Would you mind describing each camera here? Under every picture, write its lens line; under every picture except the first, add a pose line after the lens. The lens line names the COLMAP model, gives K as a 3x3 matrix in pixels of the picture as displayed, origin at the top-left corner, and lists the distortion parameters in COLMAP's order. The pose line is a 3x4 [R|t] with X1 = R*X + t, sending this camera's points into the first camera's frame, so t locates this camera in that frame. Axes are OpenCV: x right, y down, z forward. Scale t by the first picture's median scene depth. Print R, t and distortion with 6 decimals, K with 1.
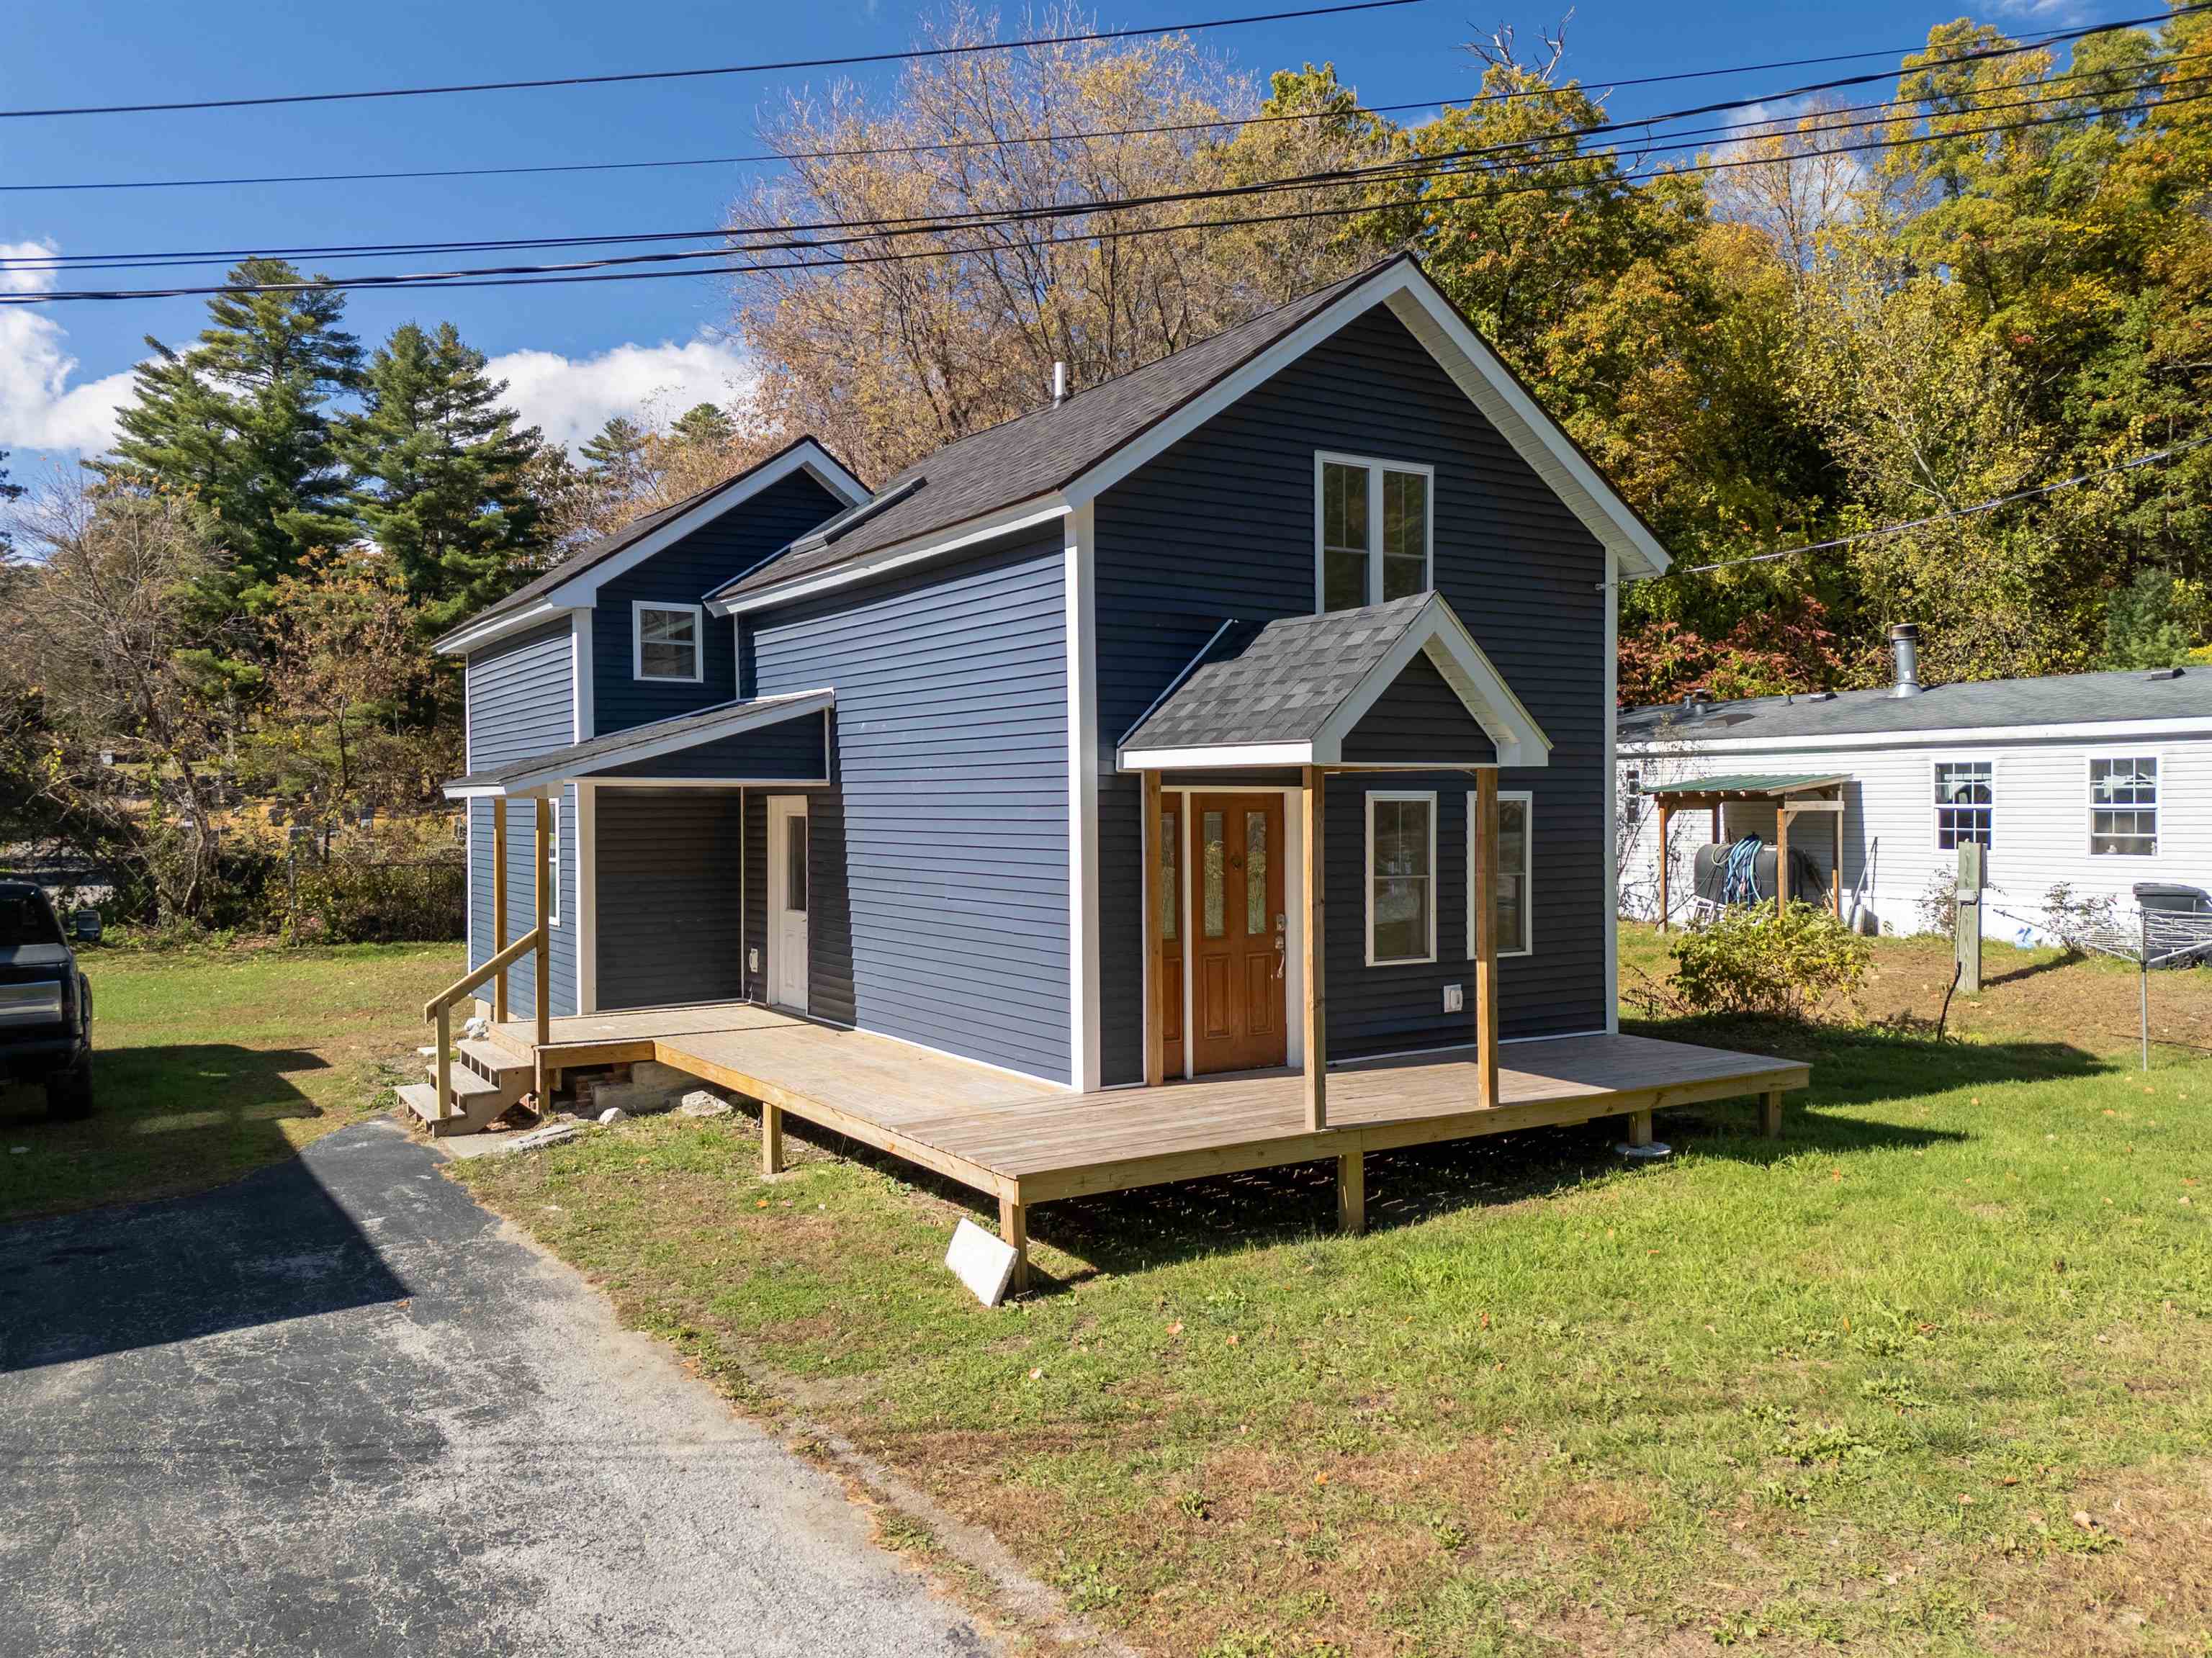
lens RADIAL K [[1632.5, 0, 1106.0], [0, 1632.5, 829.0], [0, 0, 1]] dist [0.033679, 0.002274]
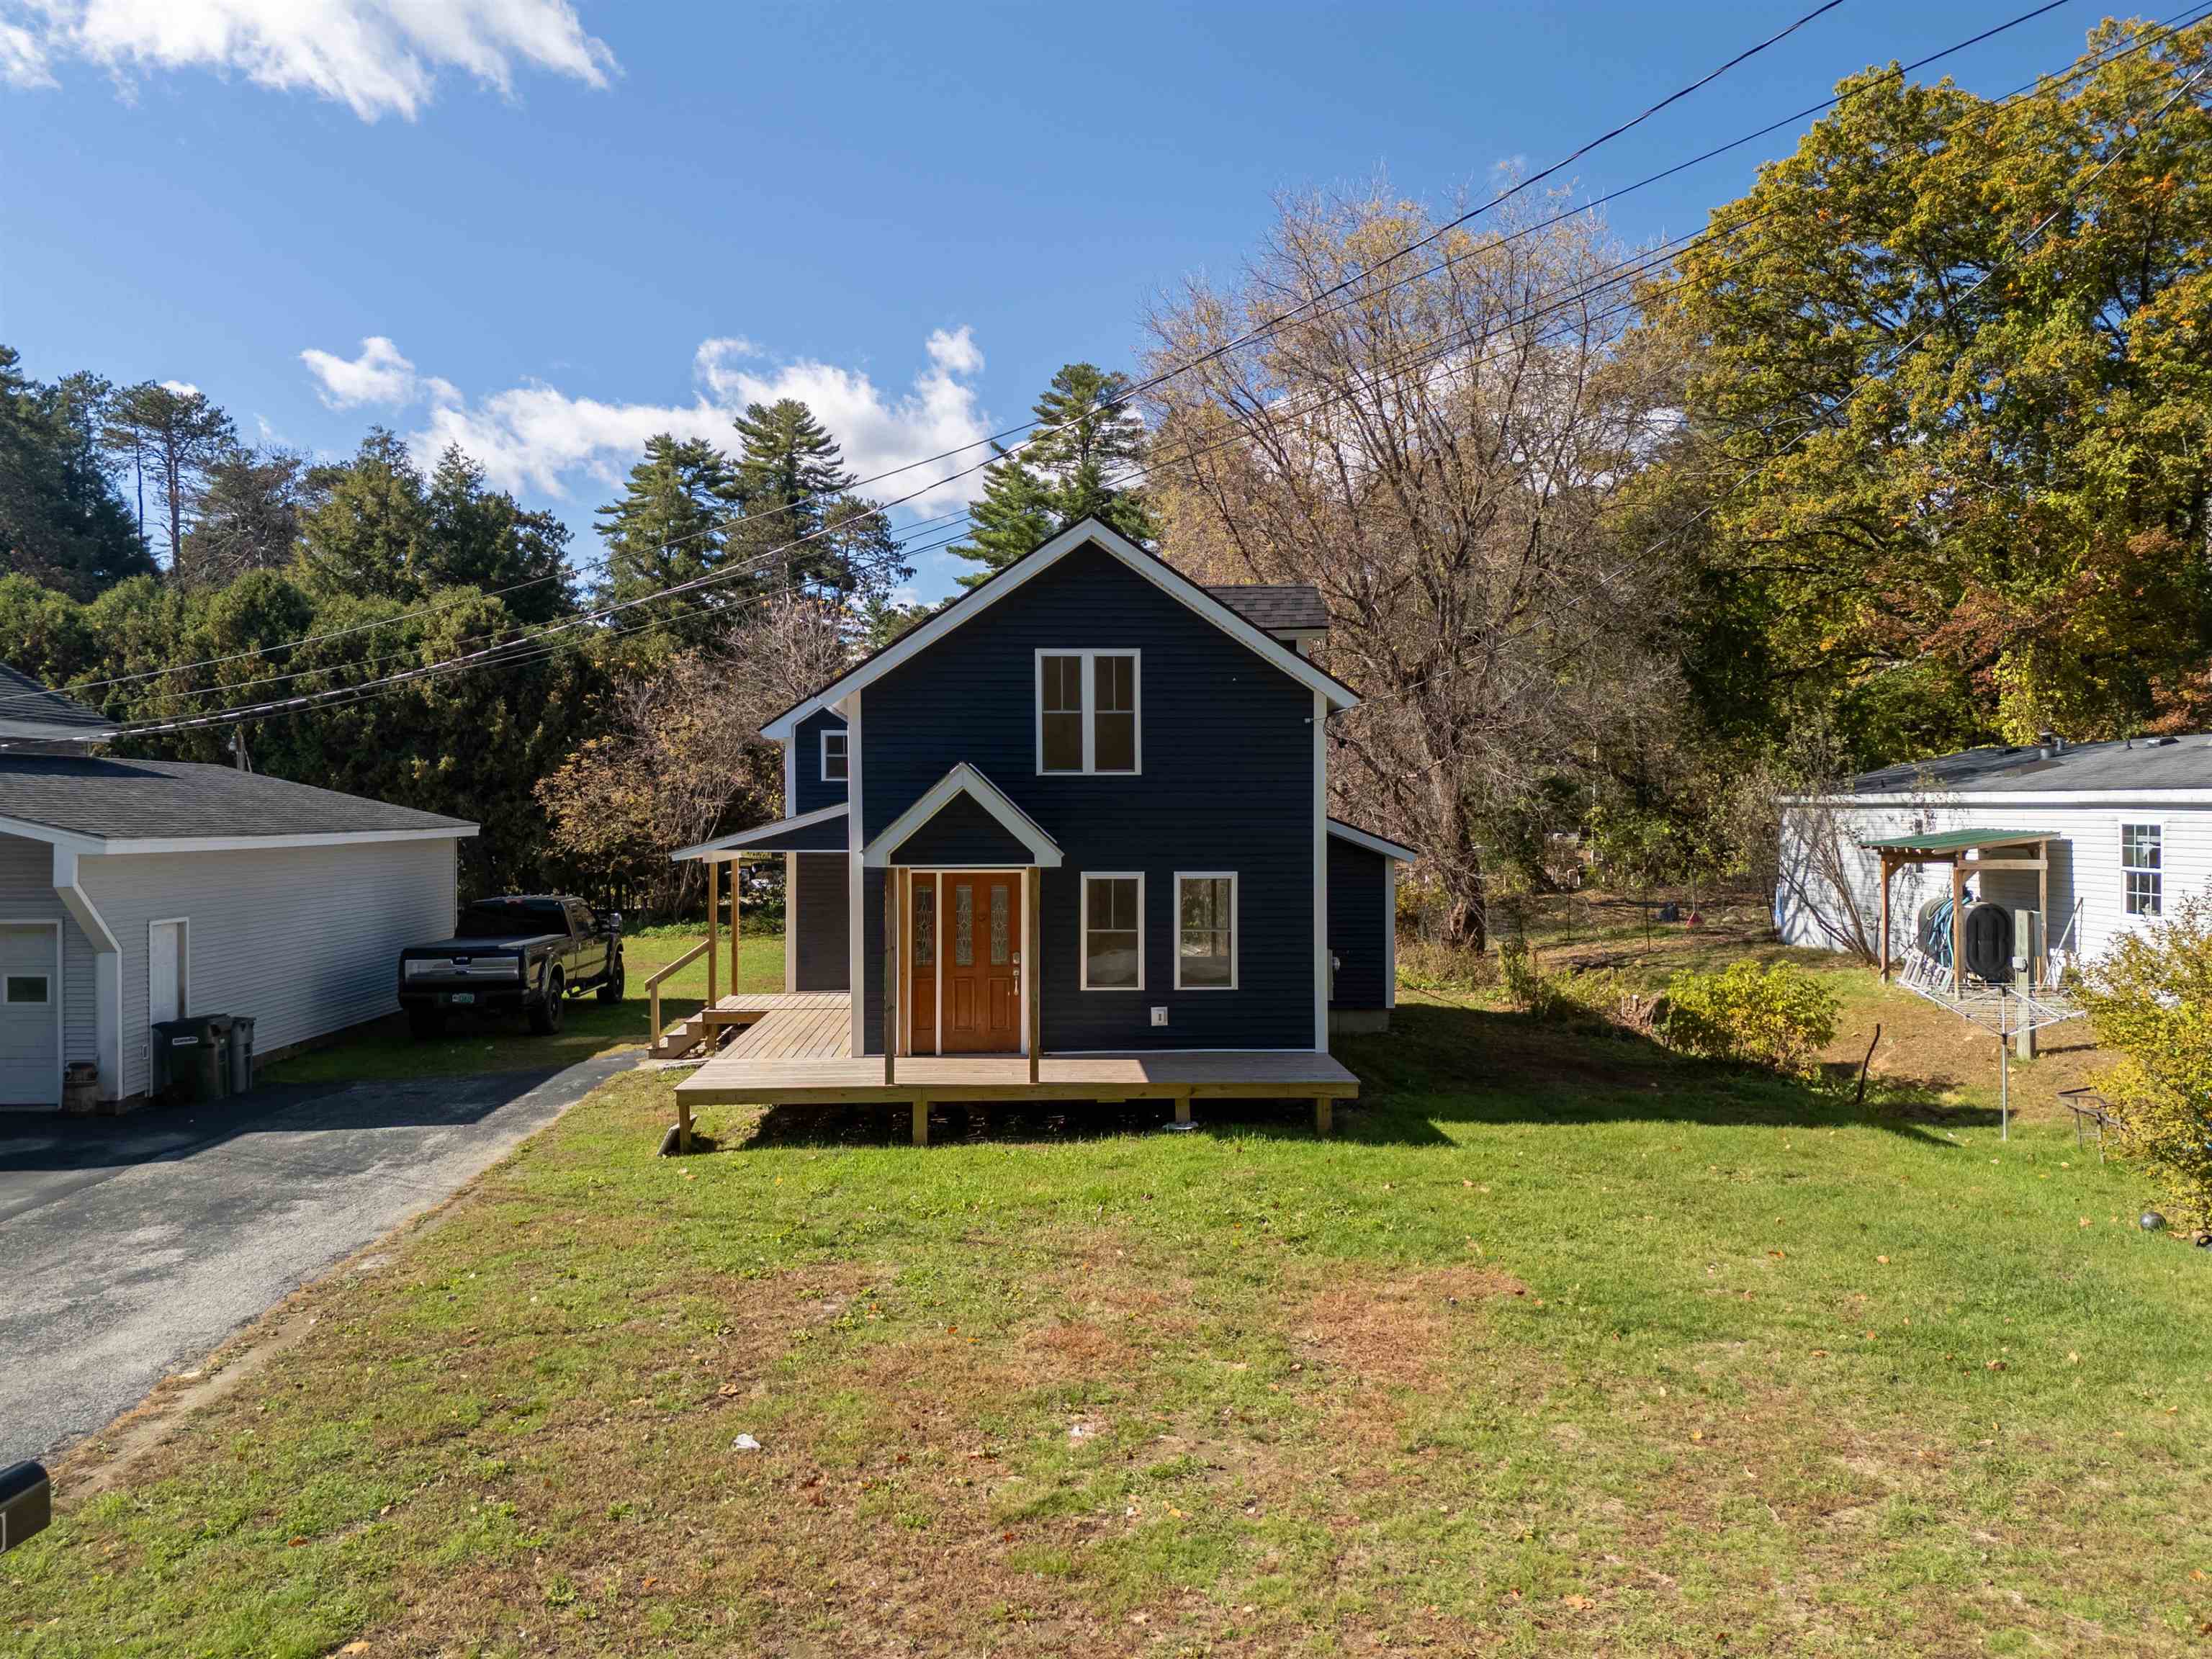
lens RADIAL K [[1613.3, 0, 1106.0], [0, 1613.3, 829.5], [0, 0, 1]] dist [0.086361, -0.099330]
pose [[0.870478, 0.010387, -0.492098, 0.504036], [-0.009729, 0.999945, 0.003895, -0.038165], [0.492112, 0.001397, 0.870531, -0.148543]]
